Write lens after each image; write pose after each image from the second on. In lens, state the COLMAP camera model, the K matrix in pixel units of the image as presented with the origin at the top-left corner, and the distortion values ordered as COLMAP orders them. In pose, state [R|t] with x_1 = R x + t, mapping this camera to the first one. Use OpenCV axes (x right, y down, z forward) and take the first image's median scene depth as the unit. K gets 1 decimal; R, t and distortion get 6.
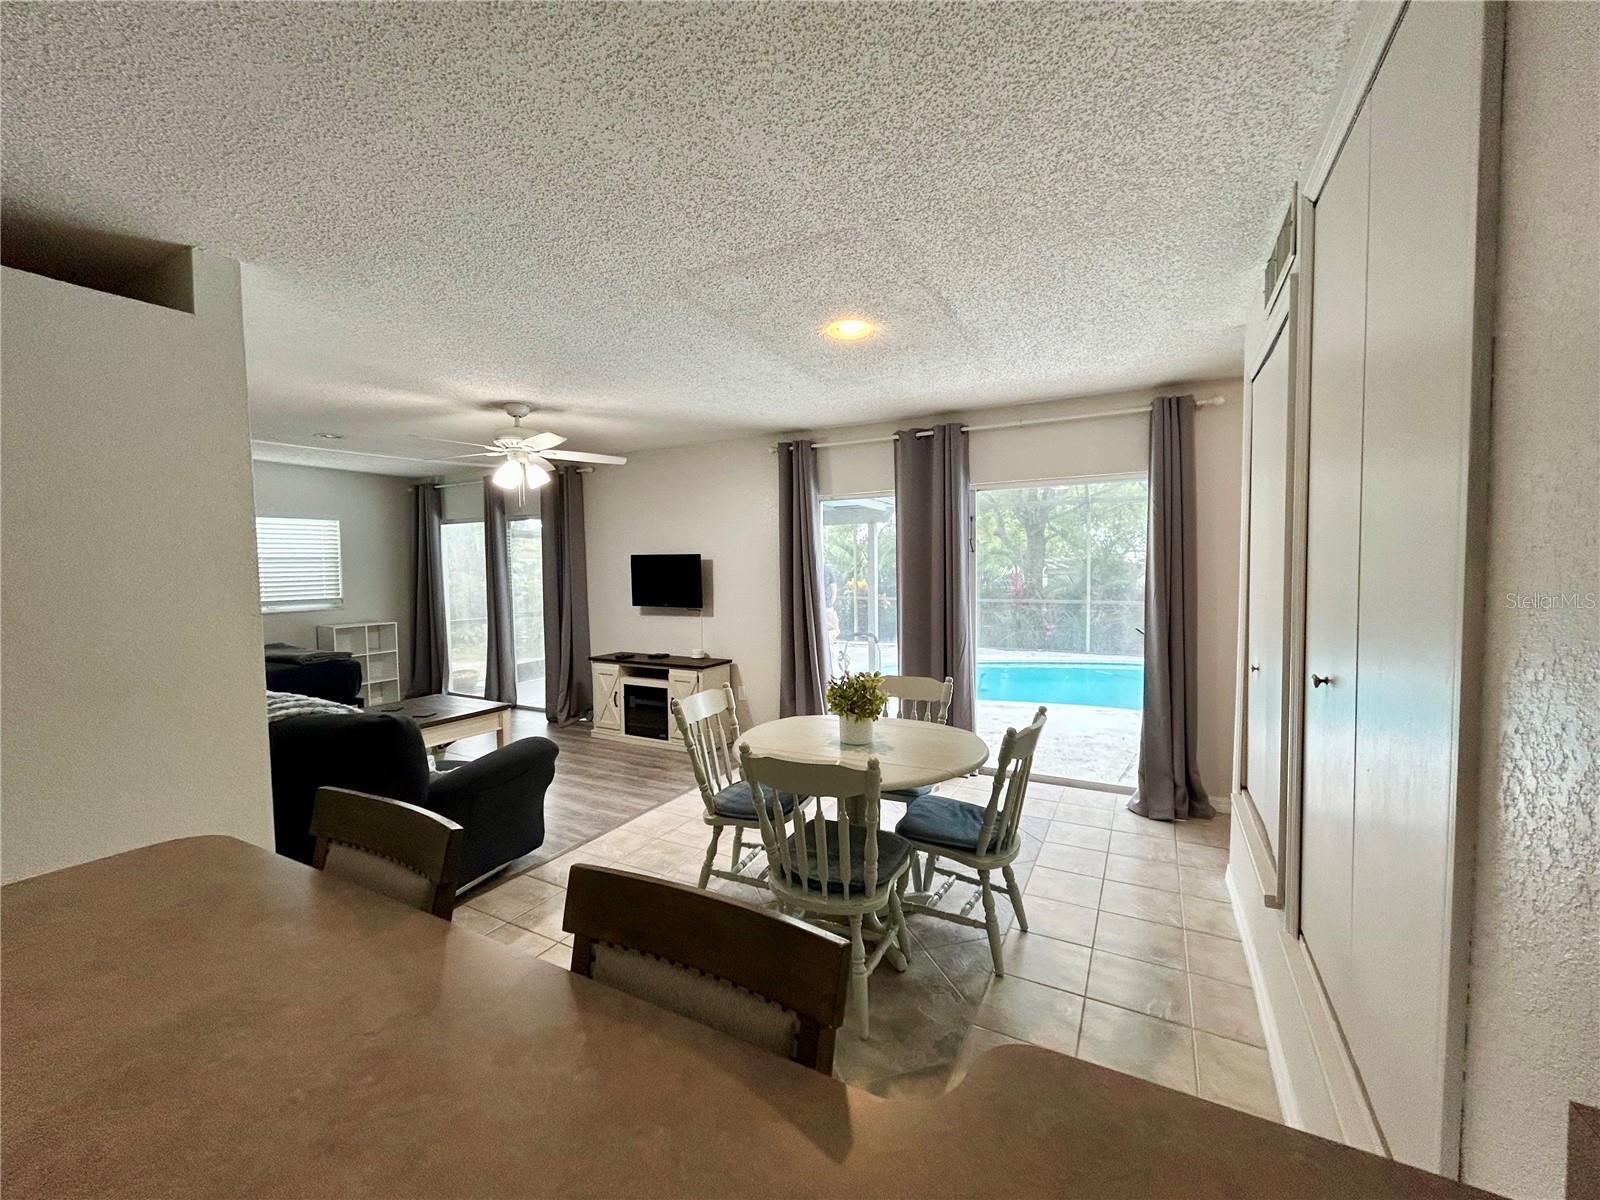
lens RADIAL K [[654.7, 0, 802.2], [0, 654.7, 592.7], [0, 0, 1]] dist [0.000387, 0.000000]
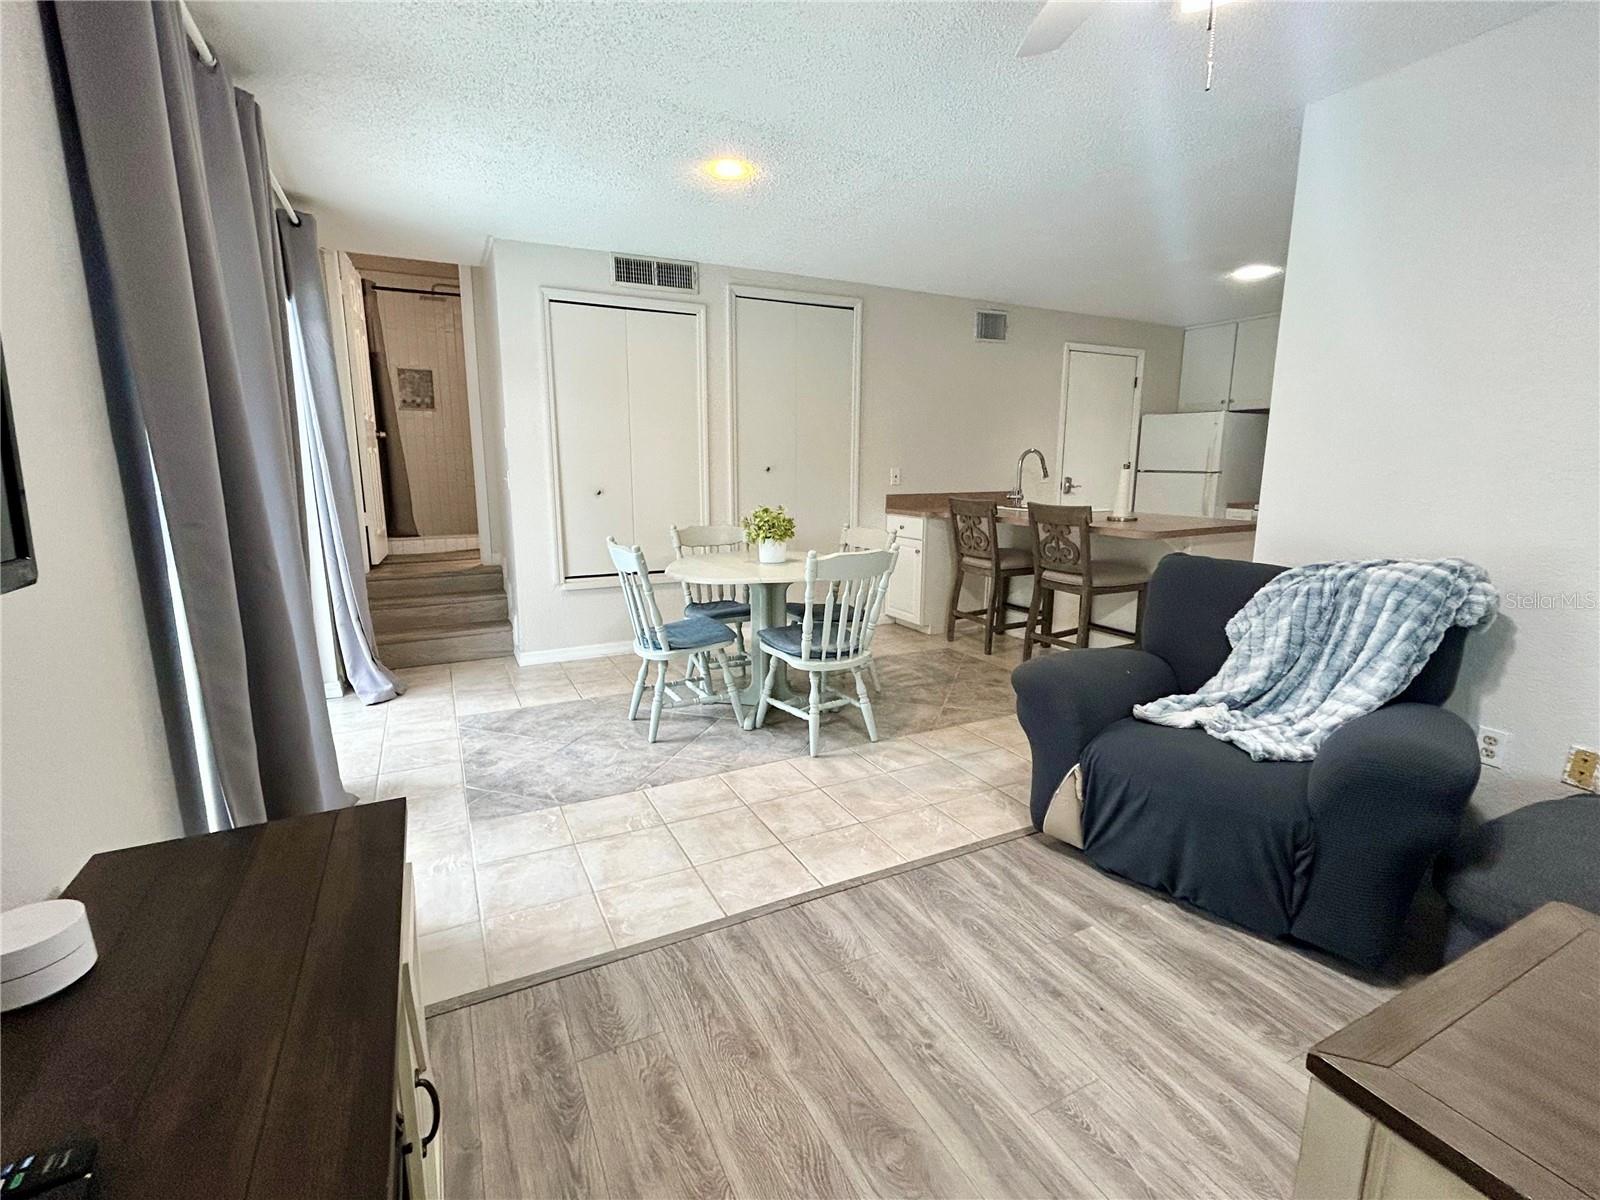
lens RADIAL K [[737.7, 0, 798.2], [0, 737.7, 590.2], [0, 0, 1]] dist [-0.003485, -0.000186]
pose [[-0.822915, -0.088901, 0.561166, -0.534857], [0.041749, 0.975551, 0.215772, -0.007781], [-0.566628, 0.200990, -0.799084, 1.505732]]
